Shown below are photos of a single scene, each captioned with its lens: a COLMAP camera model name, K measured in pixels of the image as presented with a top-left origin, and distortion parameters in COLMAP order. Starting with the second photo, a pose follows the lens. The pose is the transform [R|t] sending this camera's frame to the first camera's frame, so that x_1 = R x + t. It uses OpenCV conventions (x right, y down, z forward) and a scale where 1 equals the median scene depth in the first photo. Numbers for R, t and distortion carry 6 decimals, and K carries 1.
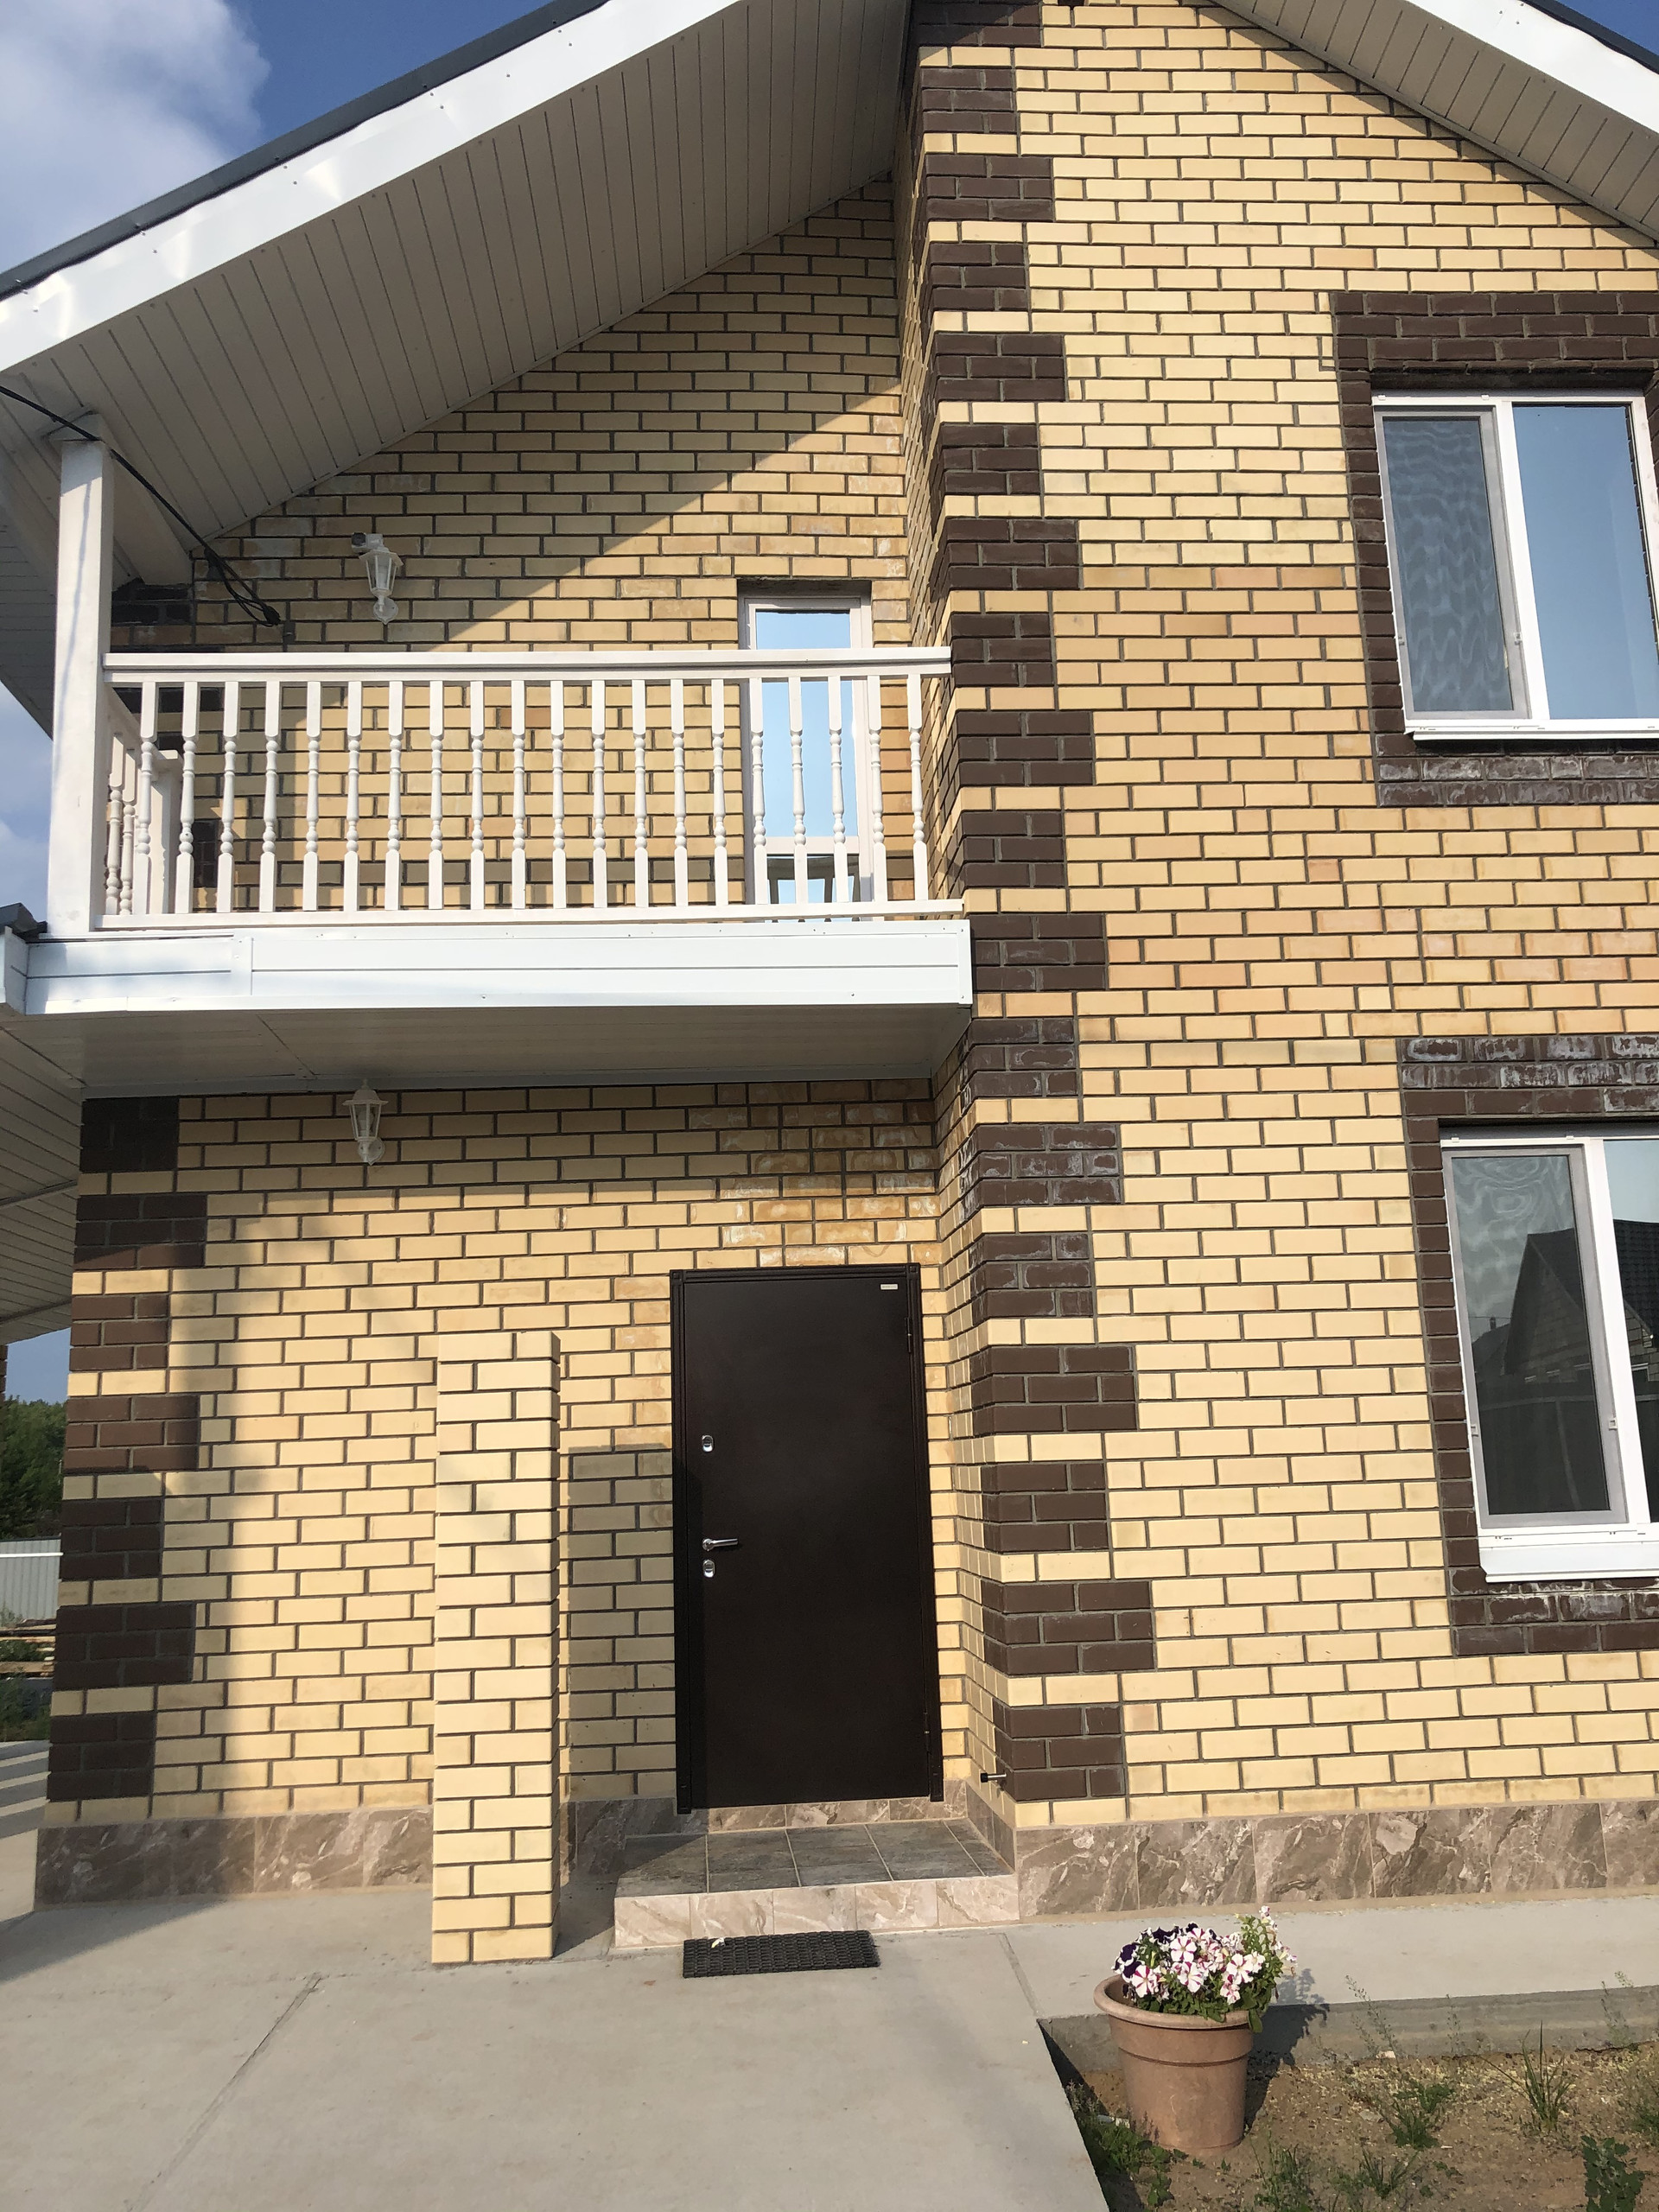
lens RADIAL K [[1930.0, 0, 832.0], [0, 1930.0, 1135.0], [0, 0, 1]] dist [-0.004364, -0.008019]
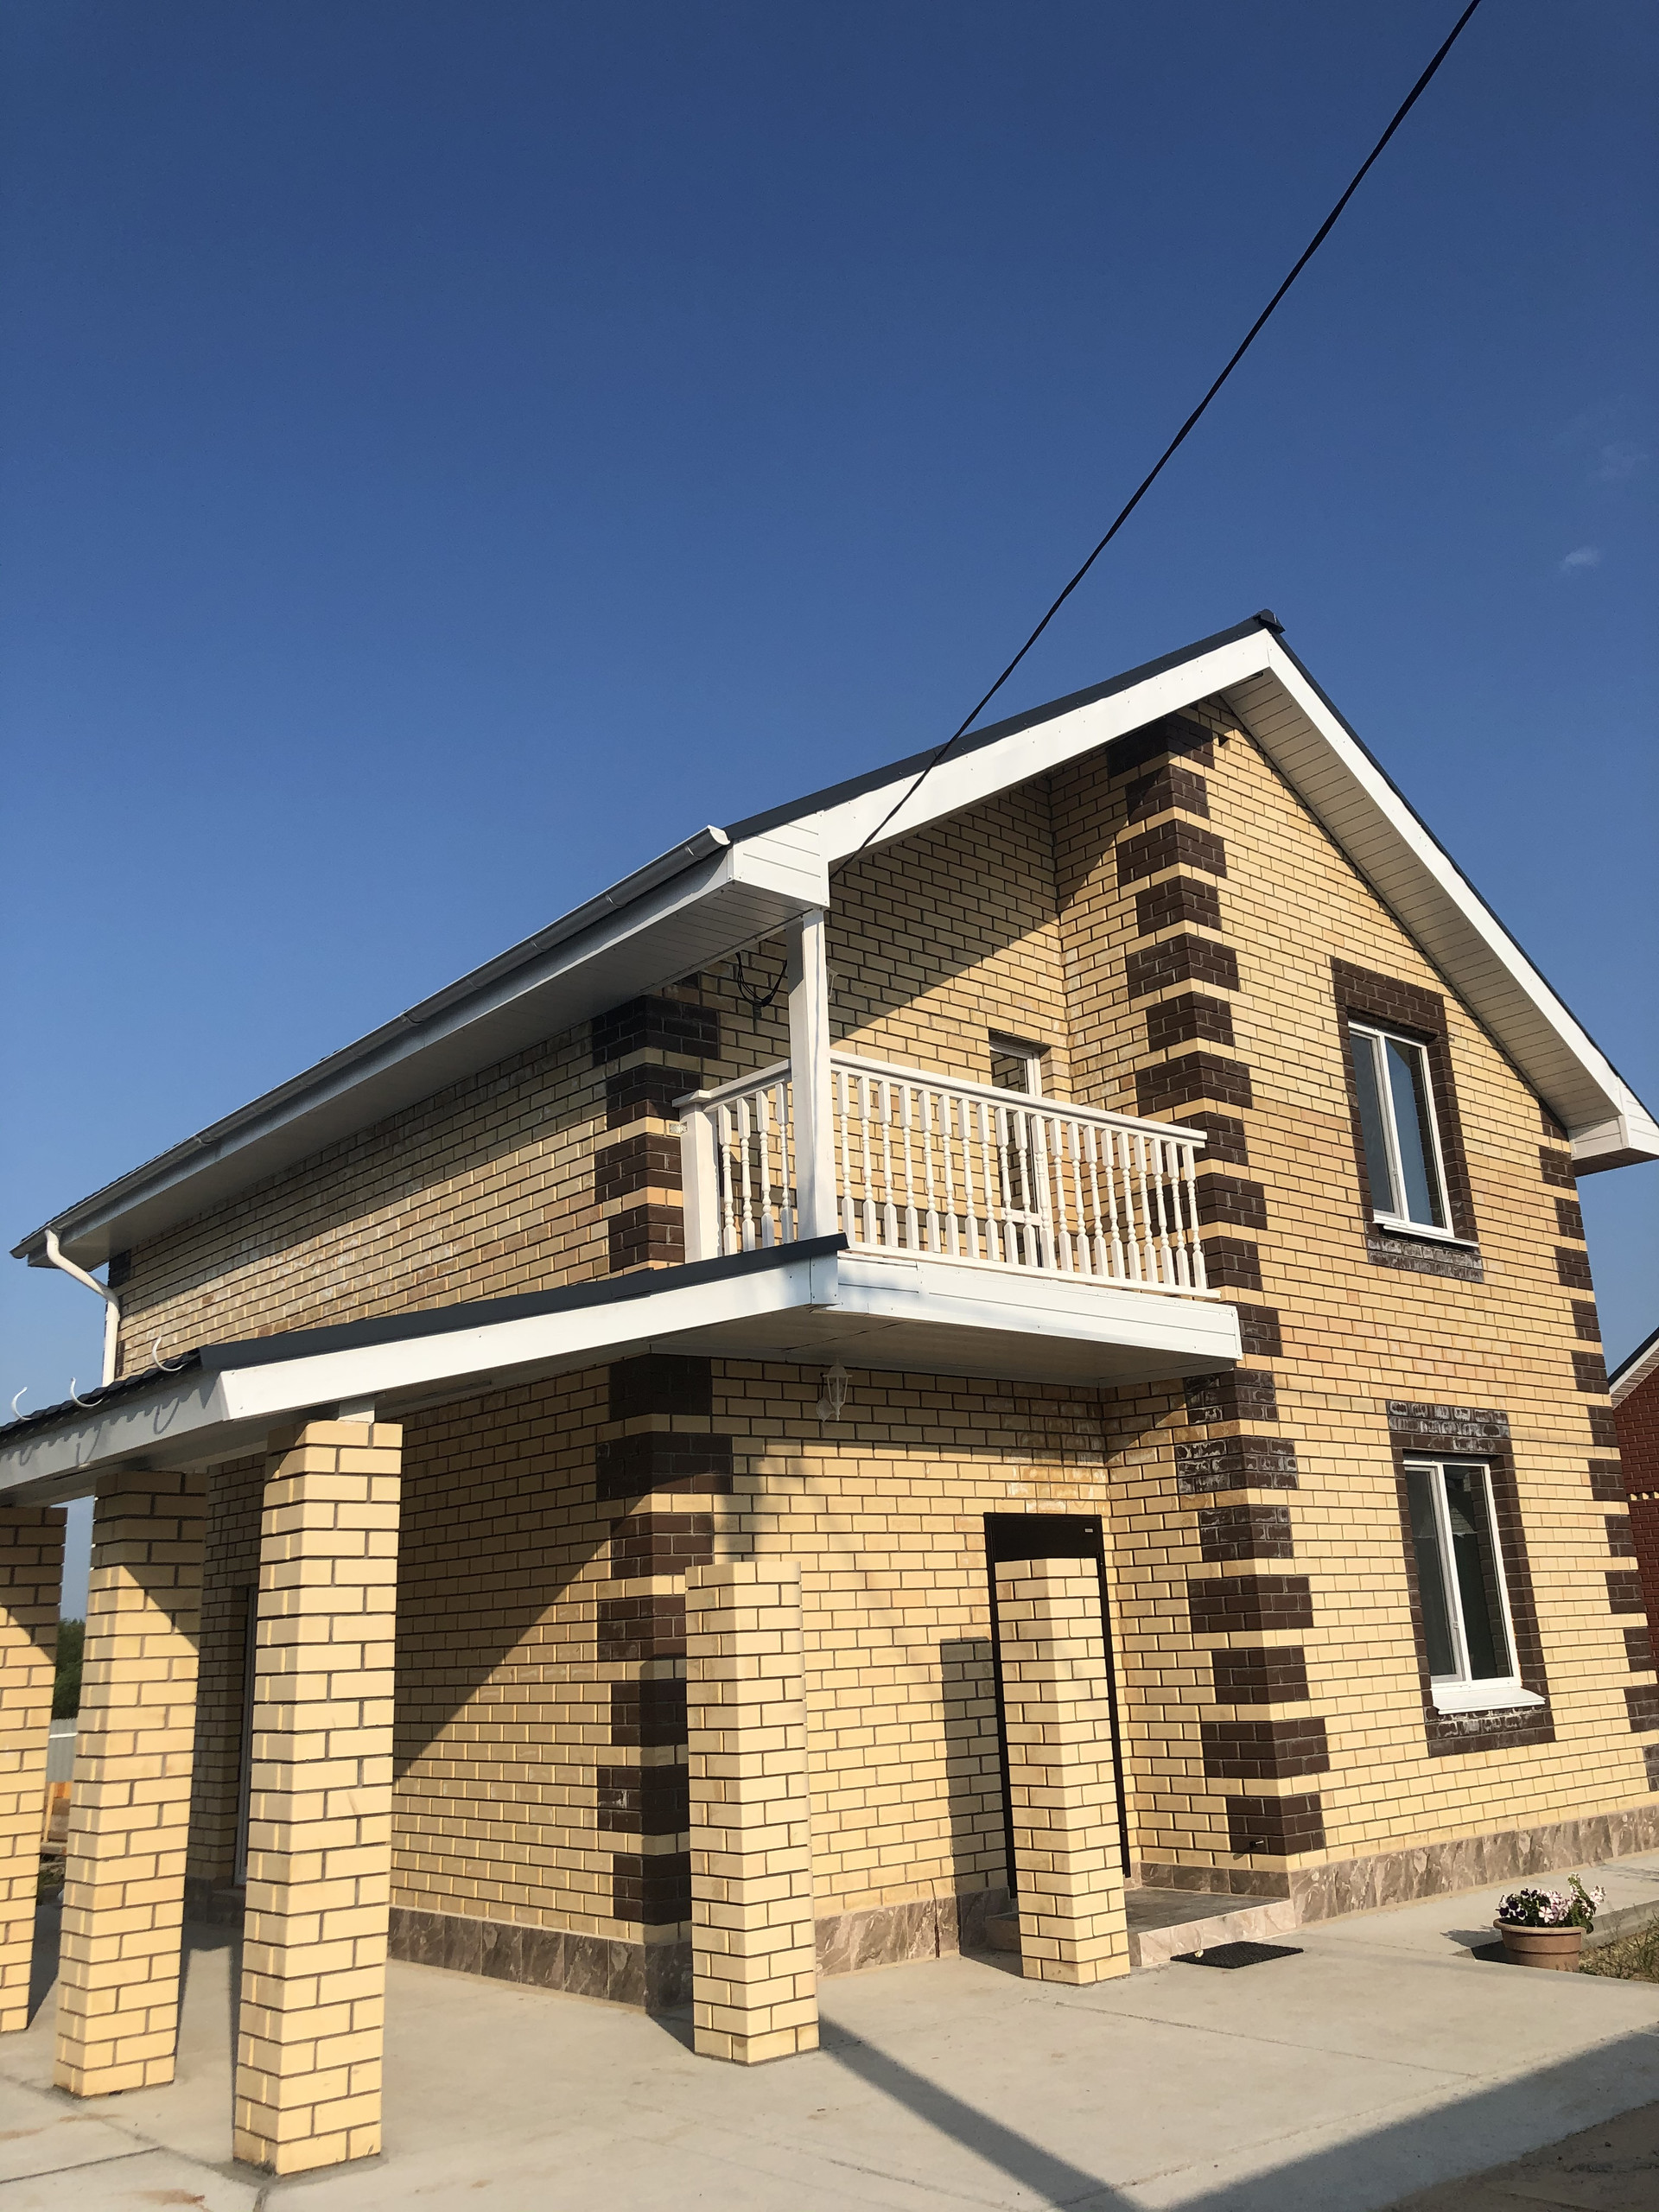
lens RADIAL K [[2011.0, 0, 829.2], [0, 2011.0, 1059.6], [0, 0, 1]] dist [0.004614, -0.121428]
pose [[0.773644, 0.182131, 0.606880, -1.208263], [-0.094950, 0.980306, -0.173160, 0.010504], [-0.626466, 0.076341, 0.775701, -0.119843]]
